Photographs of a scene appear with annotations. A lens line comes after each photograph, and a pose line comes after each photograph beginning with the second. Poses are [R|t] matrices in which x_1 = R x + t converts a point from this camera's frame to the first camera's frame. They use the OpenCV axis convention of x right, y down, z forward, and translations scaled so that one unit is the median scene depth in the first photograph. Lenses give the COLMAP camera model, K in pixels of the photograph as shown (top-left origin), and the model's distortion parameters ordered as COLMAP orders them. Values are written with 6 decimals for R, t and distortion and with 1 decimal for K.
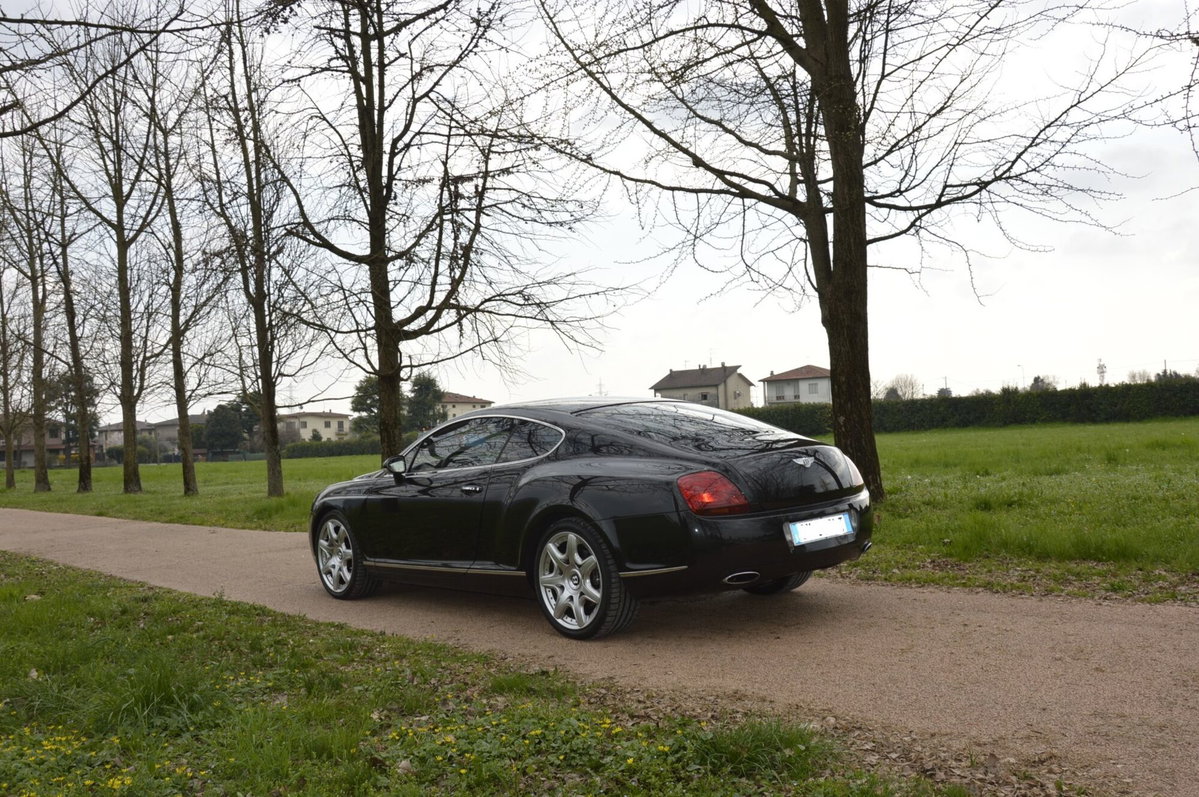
lens RADIAL K [[1074.0, 0, 599.5], [0, 1074.0, 398.5], [0, 0, 1]] dist [-0.122712, 0.183053]
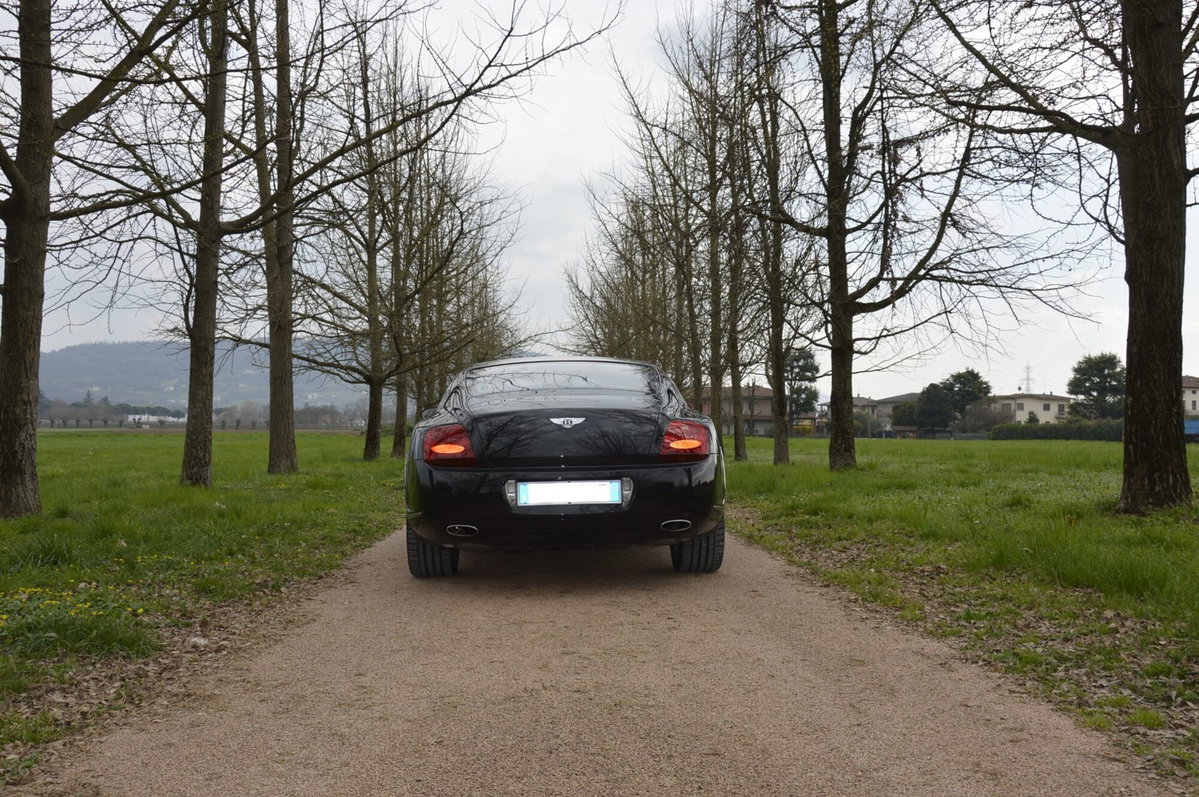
lens RADIAL K [[1074.0, 0, 599.5], [0, 1074.0, 398.5], [0, 0, 1]] dist [-0.122712, 0.183053]
pose [[0.780469, 0.033359, -0.624304, 0.249080], [-0.021749, 0.999420, 0.026214, 0.003975], [0.624817, -0.006881, 0.780741, 0.086295]]
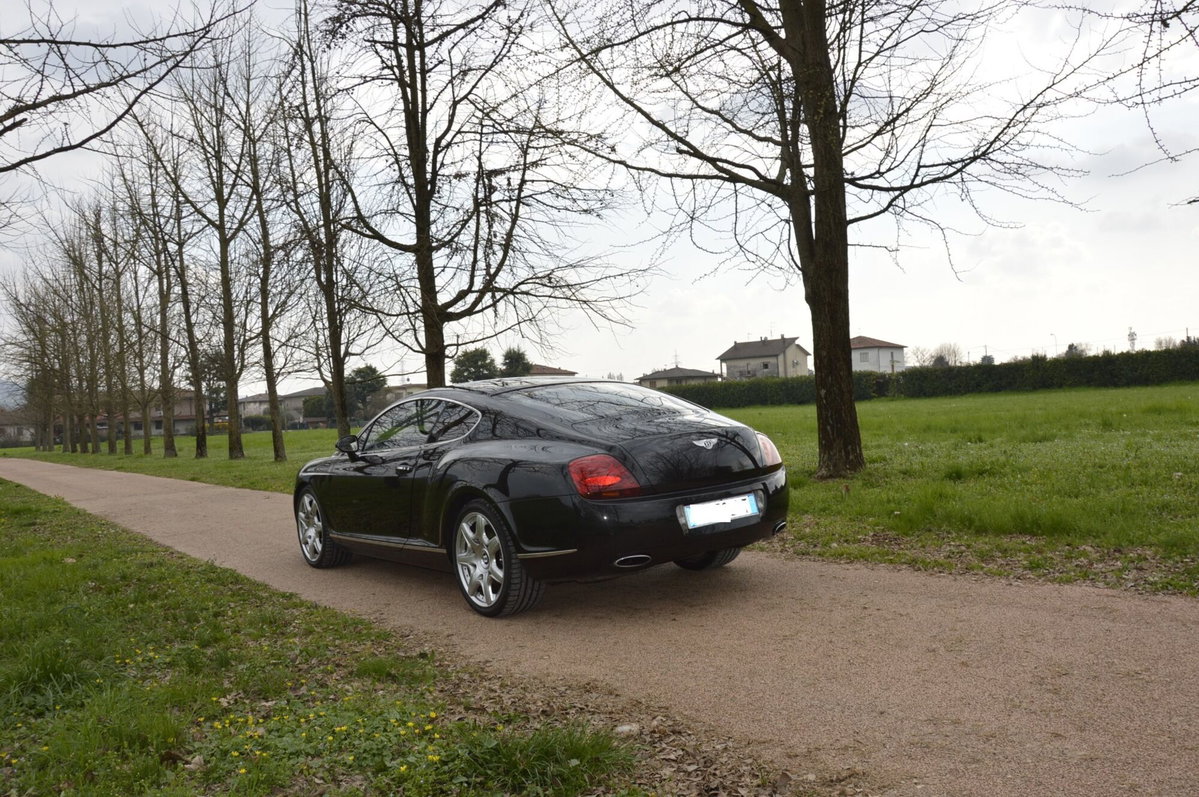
lens RADIAL K [[959.9, 0, 599.5], [0, 959.9, 398.5], [0, 0, 1]] dist [-0.159346, 0.123224]
pose [[0.996690, -0.010189, -0.080655, 0.051241], [0.012707, 0.999446, 0.030770, -0.003487], [0.080297, -0.031693, 0.996267, 0.032537]]
